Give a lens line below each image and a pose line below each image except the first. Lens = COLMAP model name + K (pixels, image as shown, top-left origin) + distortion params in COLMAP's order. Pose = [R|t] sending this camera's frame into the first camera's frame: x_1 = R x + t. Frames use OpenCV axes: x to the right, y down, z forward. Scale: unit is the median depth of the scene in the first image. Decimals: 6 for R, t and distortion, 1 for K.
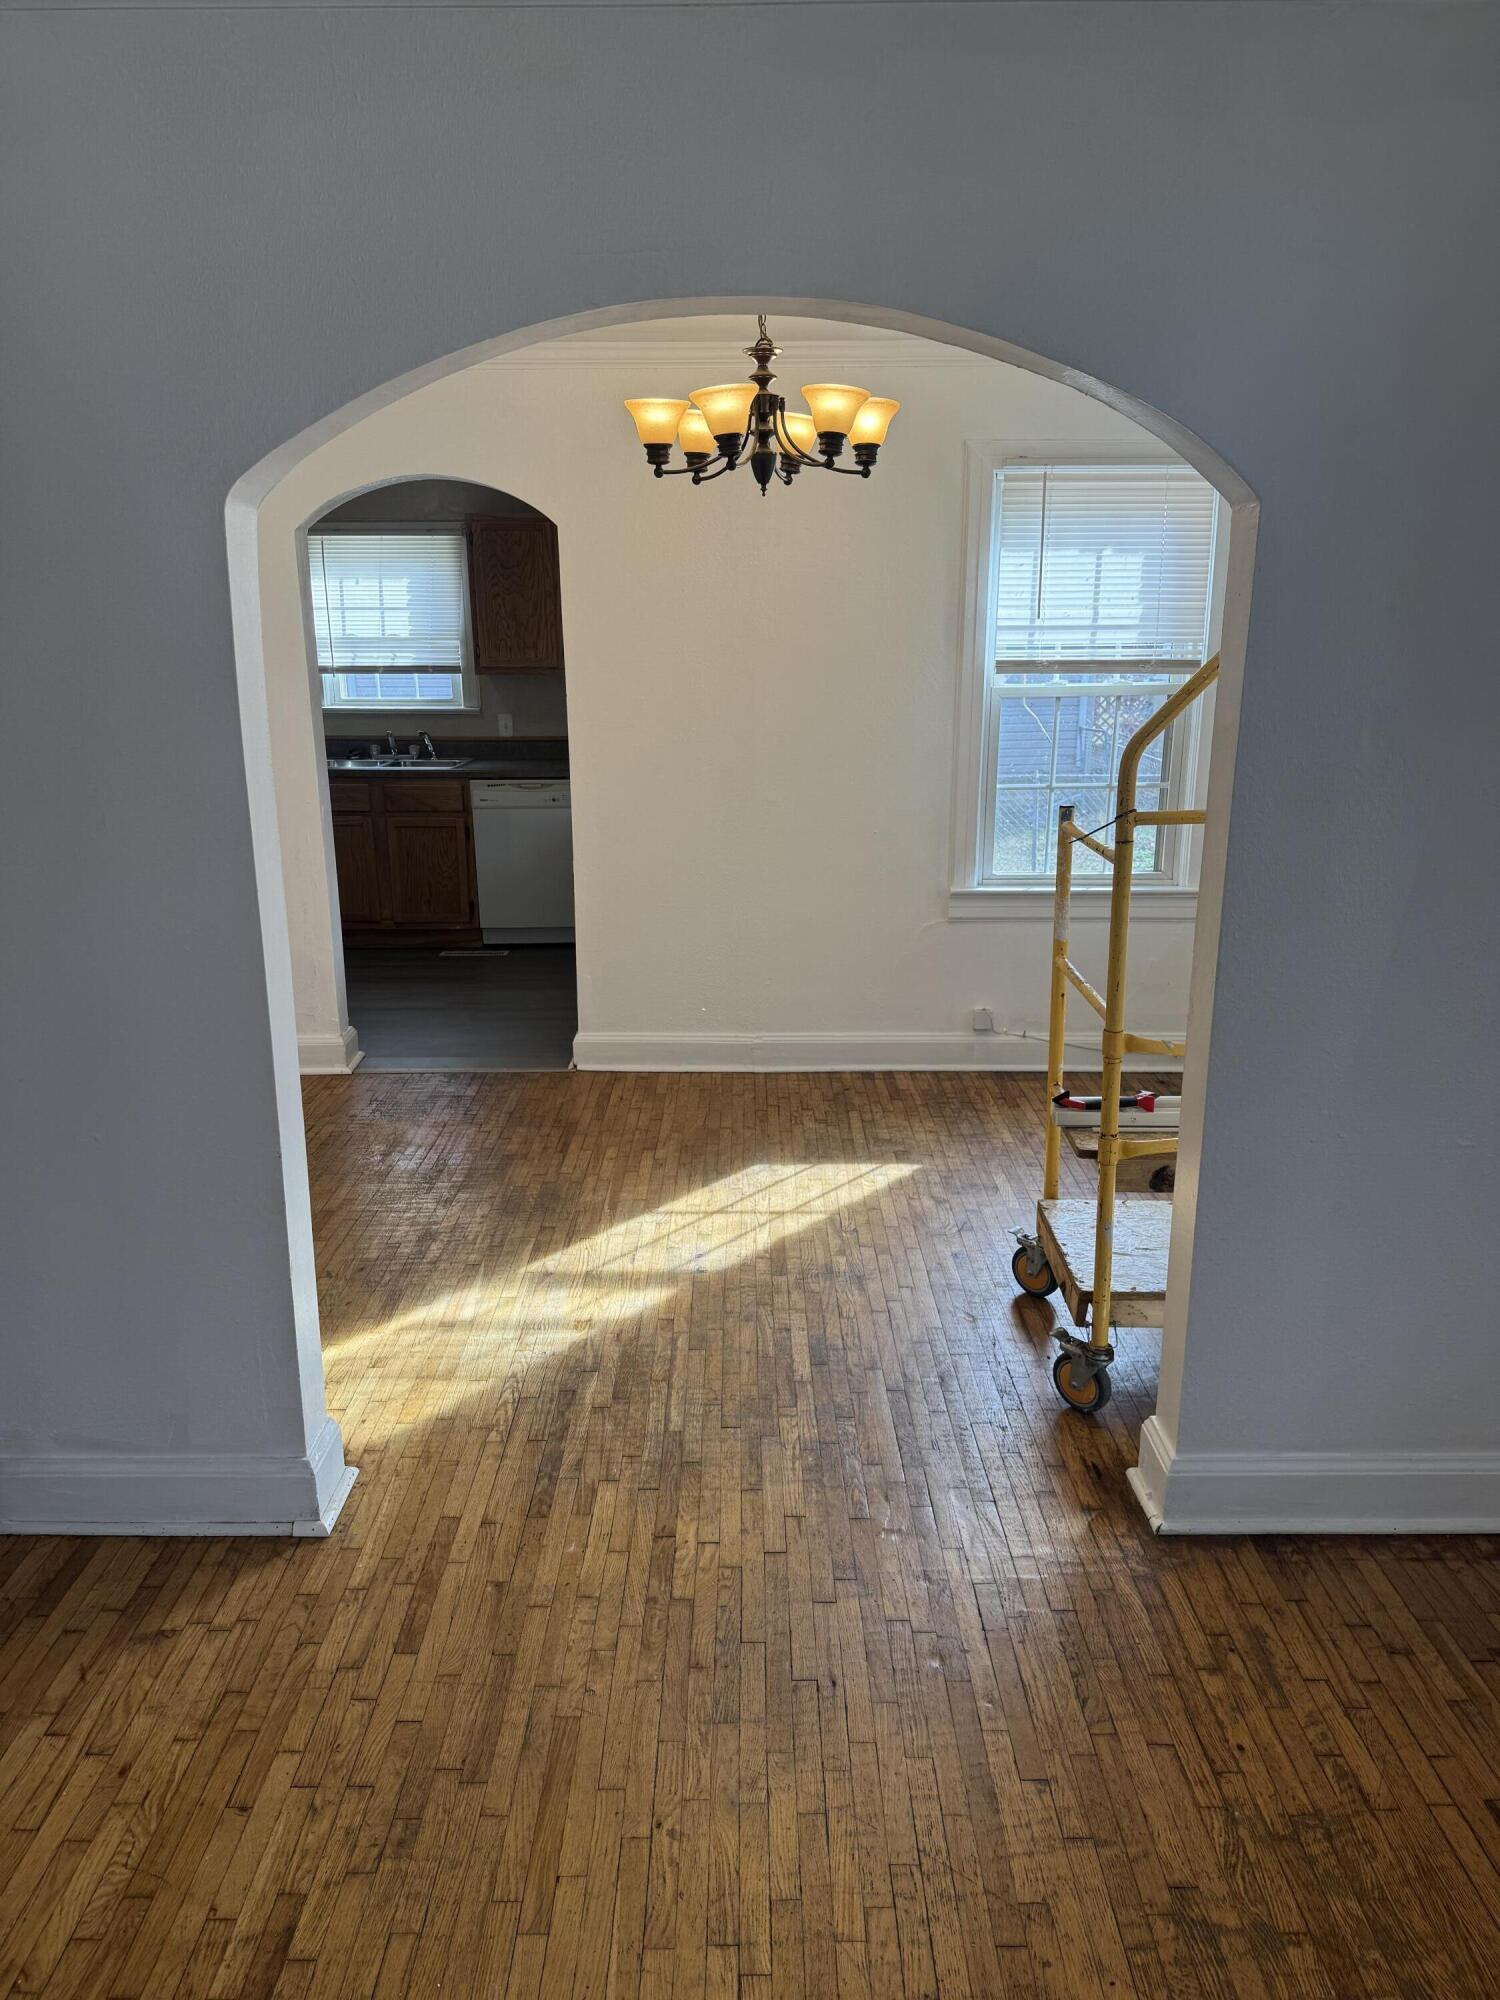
lens RADIAL K [[1377.3, 0, 752.8], [0, 1377.3, 1015.9], [0, 0, 1]] dist [0.086586, -0.095231]
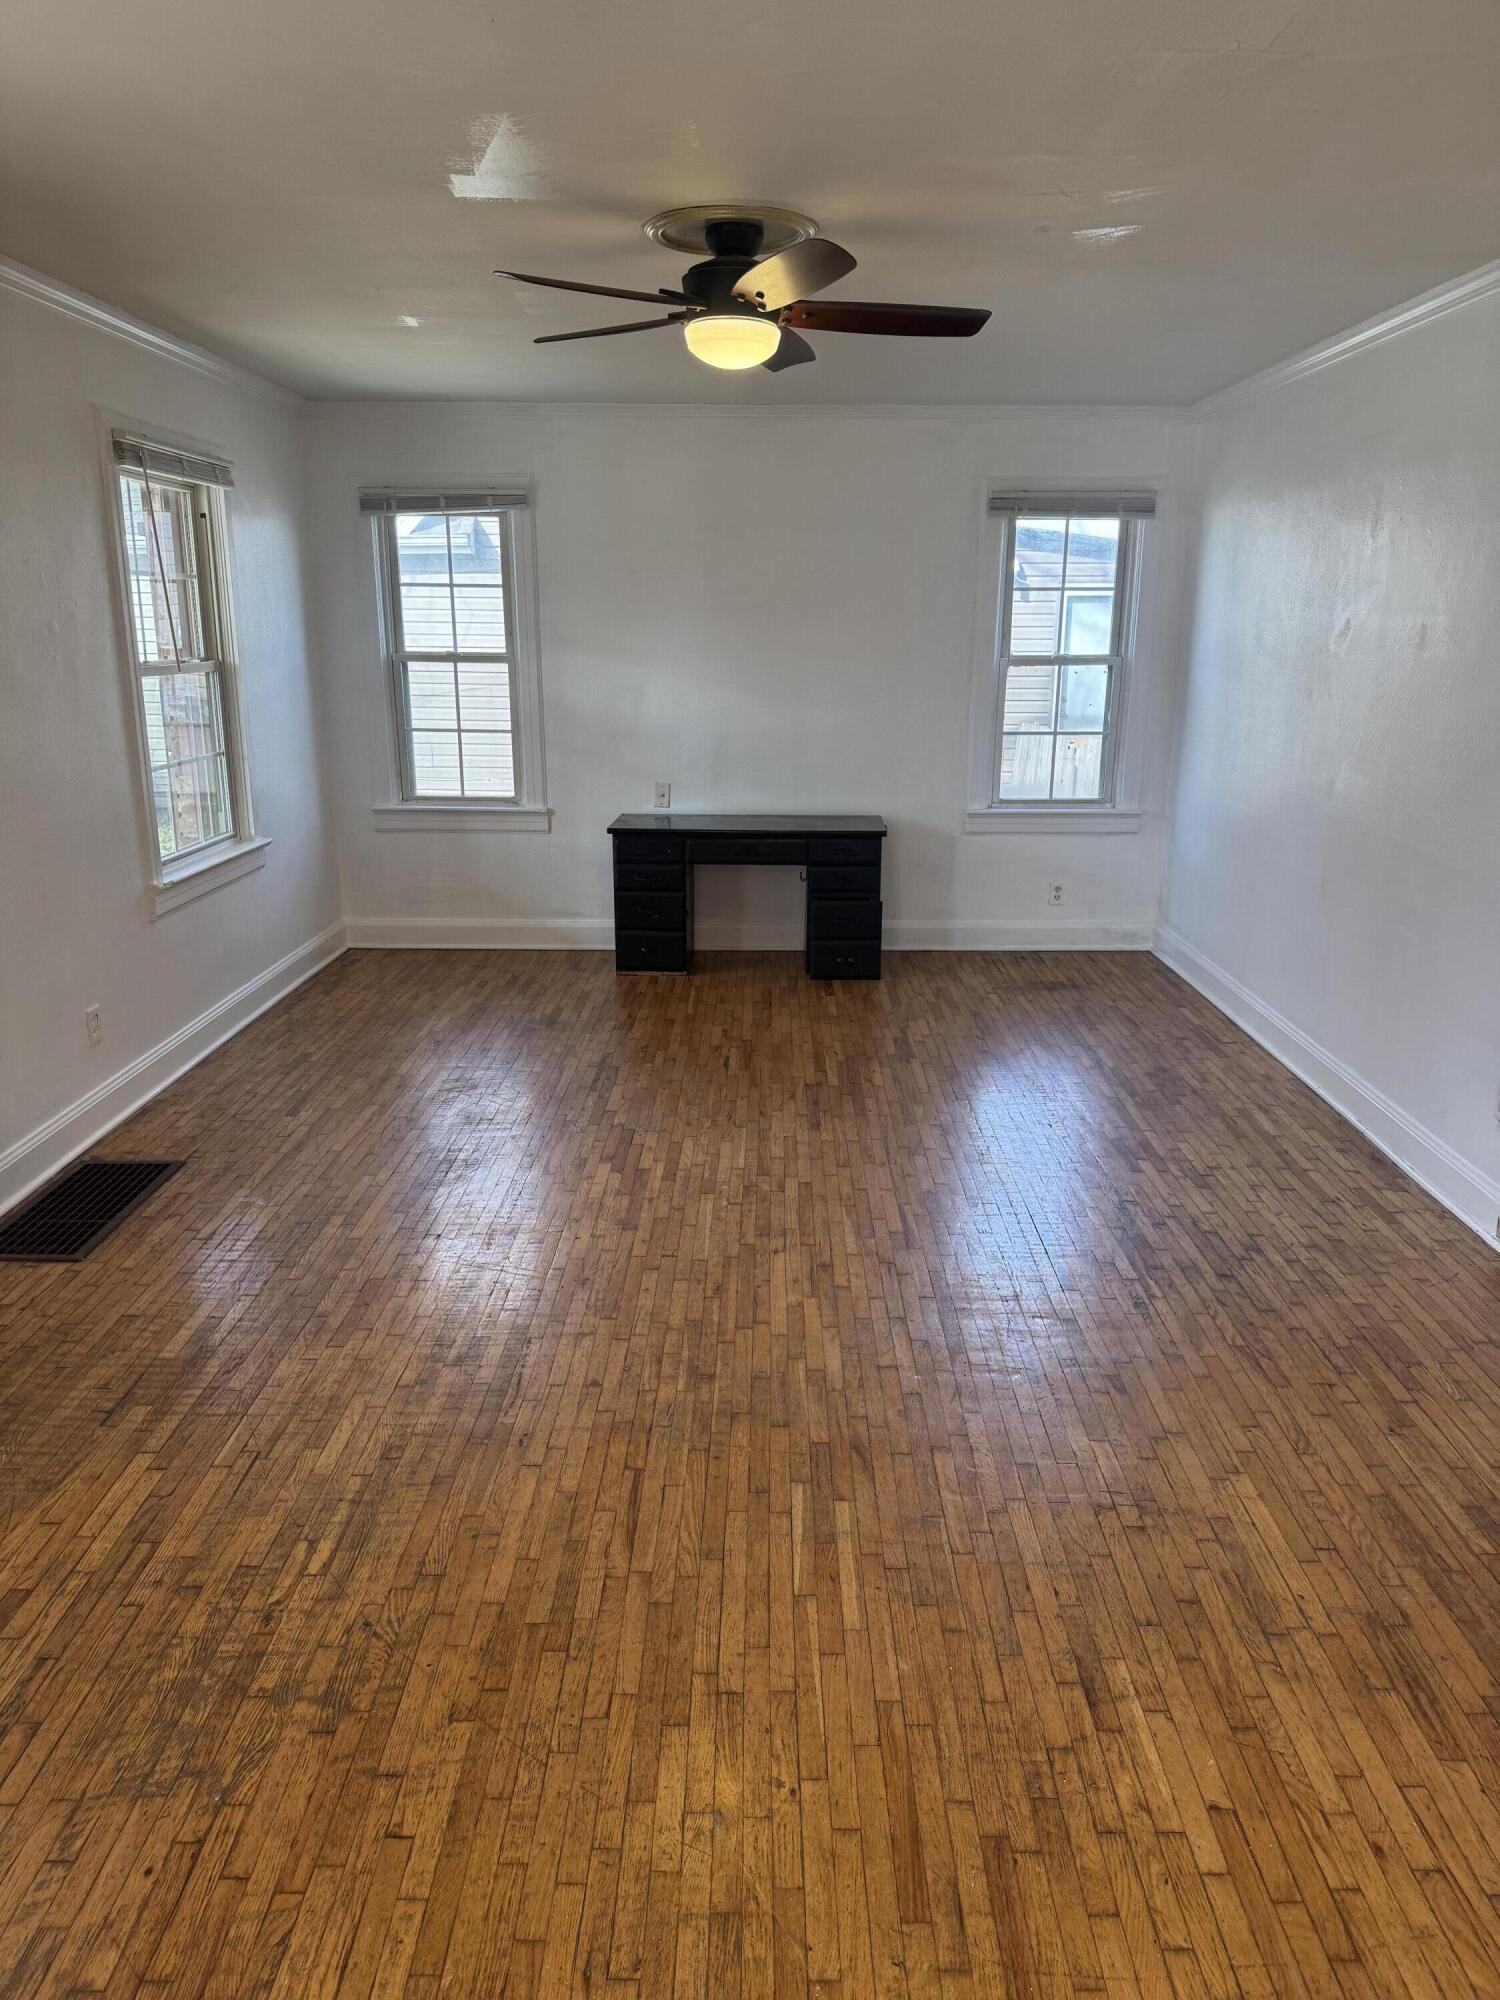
lens RADIAL K [[1402.8, 0, 750.0], [0, 1402.8, 1000.0], [0, 0, 1]] dist [0.175924, -0.205134]
pose [[-0.999943, -0.001520, 0.010587, -0.040946], [0.004072, 0.861209, 0.508234, -0.401256], [-0.009890, 0.508248, -0.861154, 1.434434]]
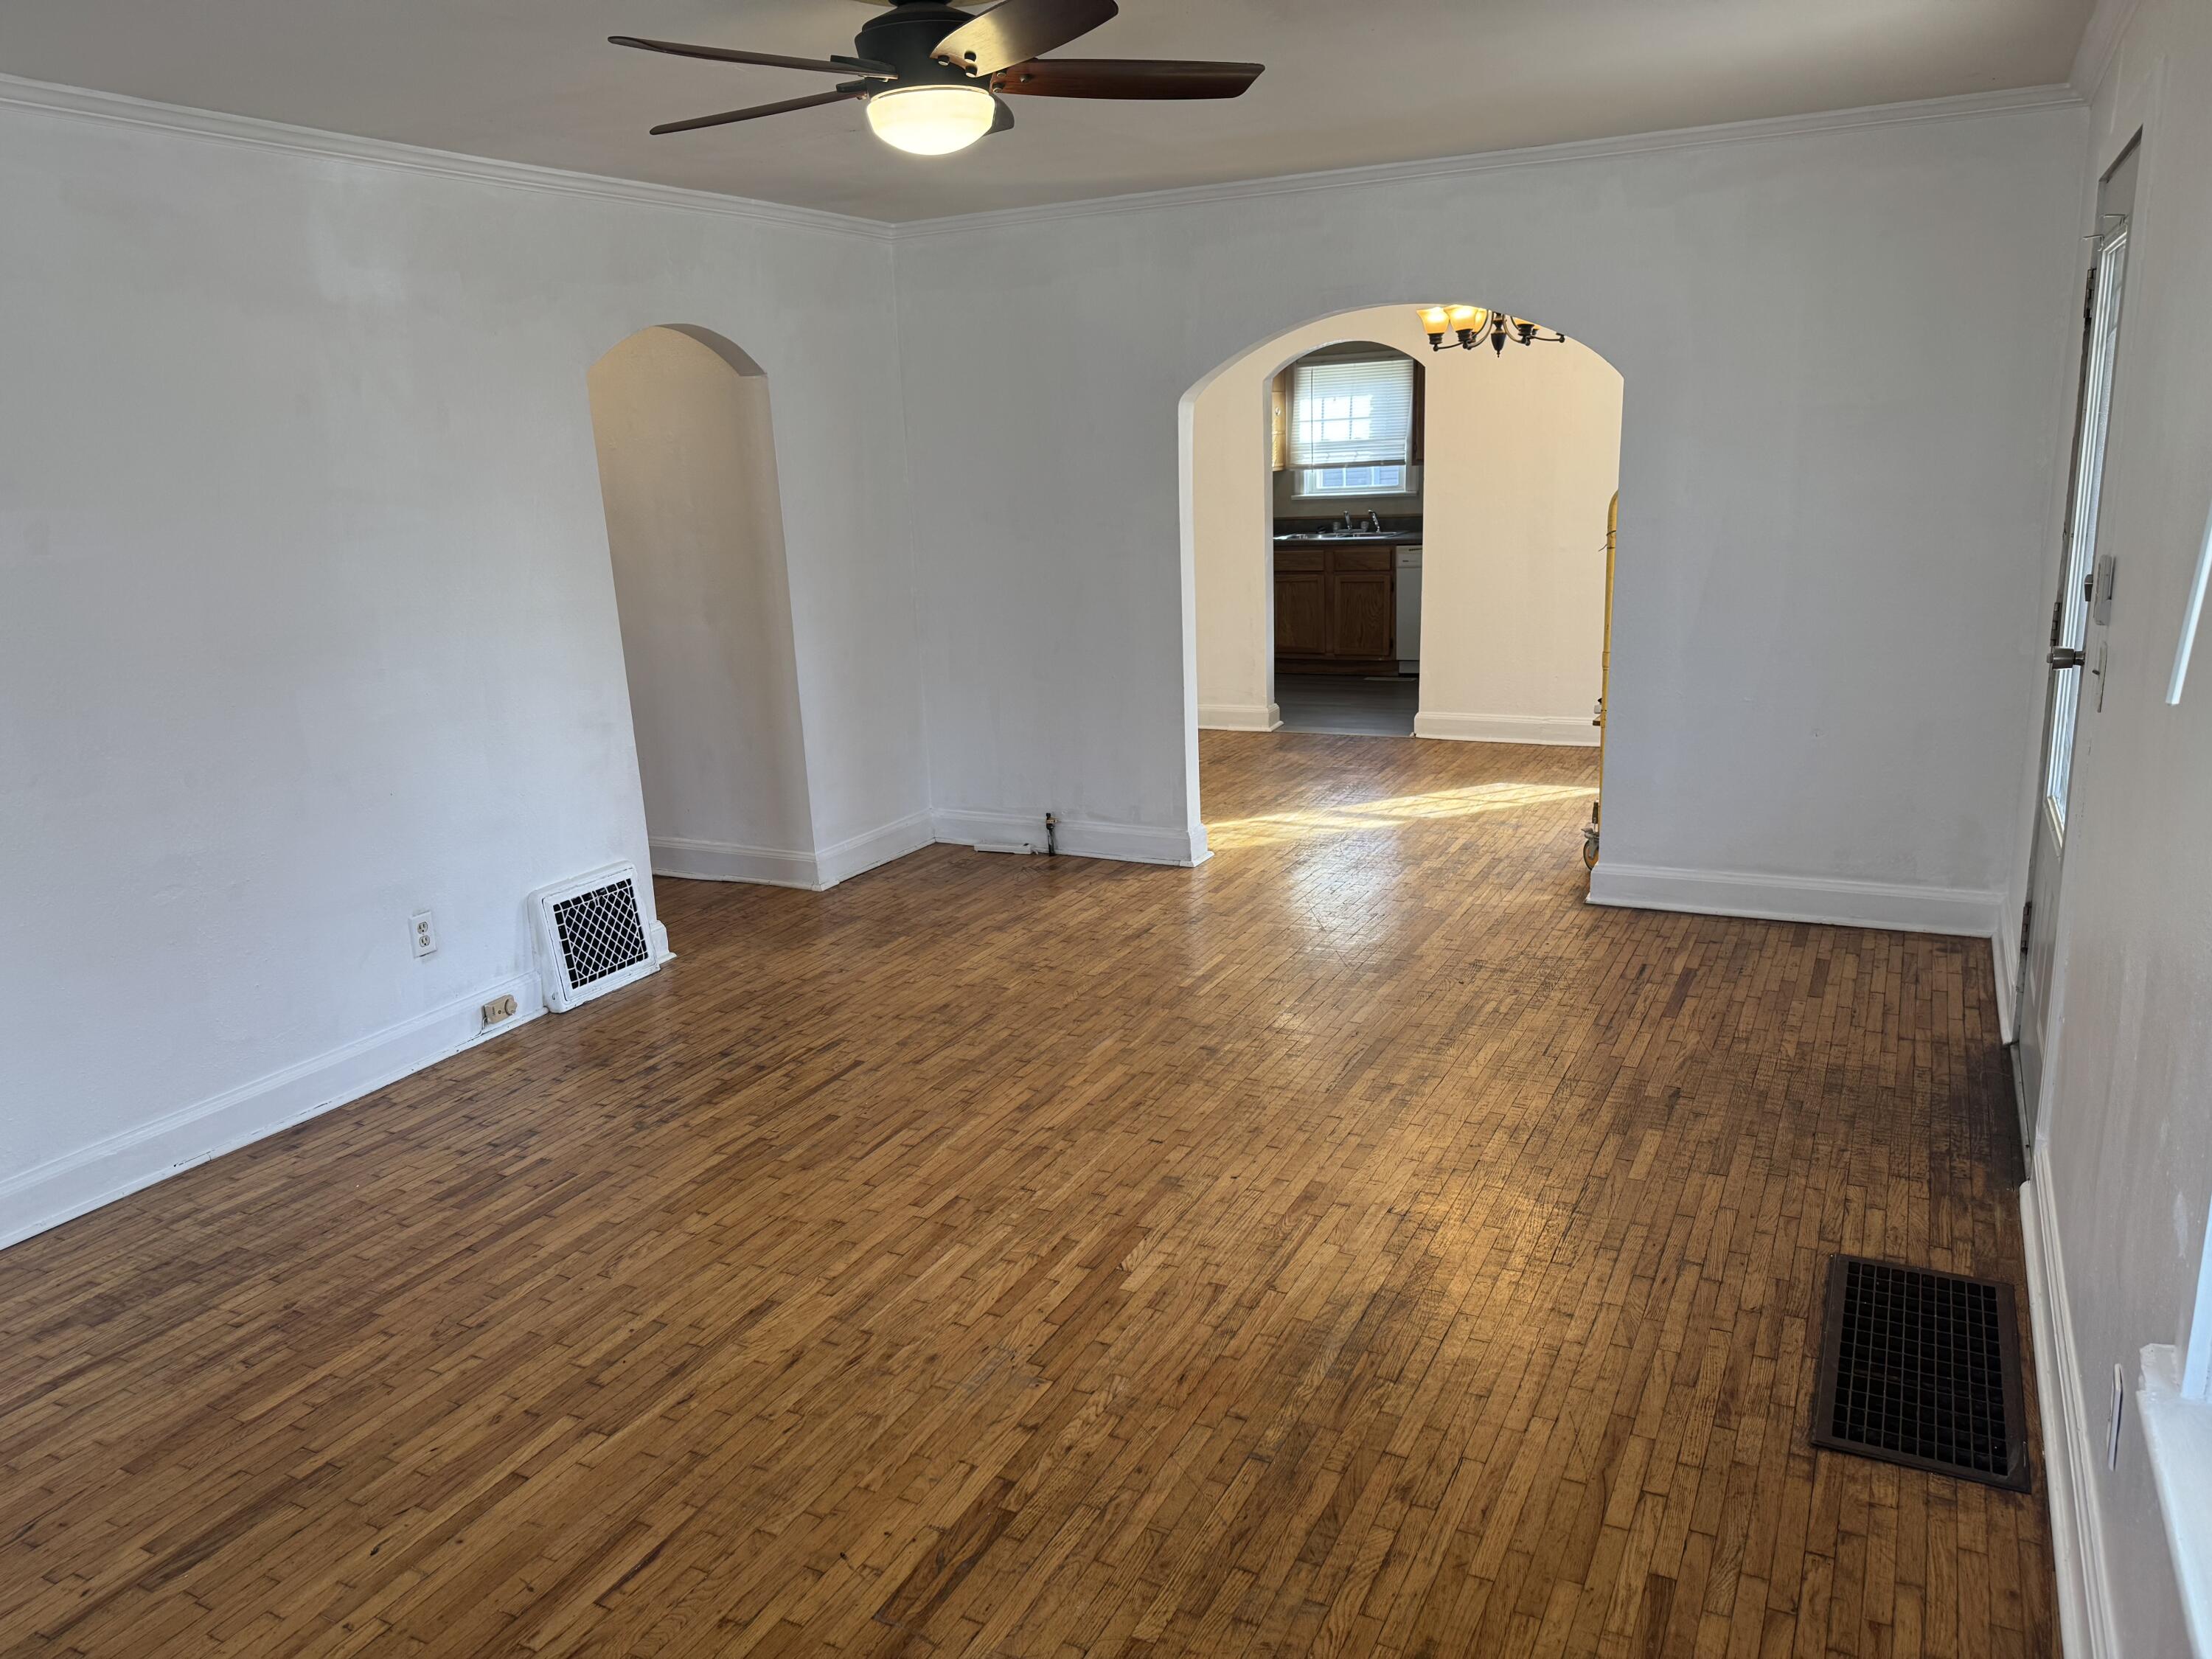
lens RADIAL K [[1551.5, 0, 1106.0], [0, 1551.5, 829.5], [0, 0, 1]] dist [0.175924, -0.205134]
pose [[0.889307, 0.078665, -0.450495, 0.785627], [-0.084391, 0.996405, 0.007399, 0.358653], [0.449458, 0.031437, 0.892748, -1.458734]]
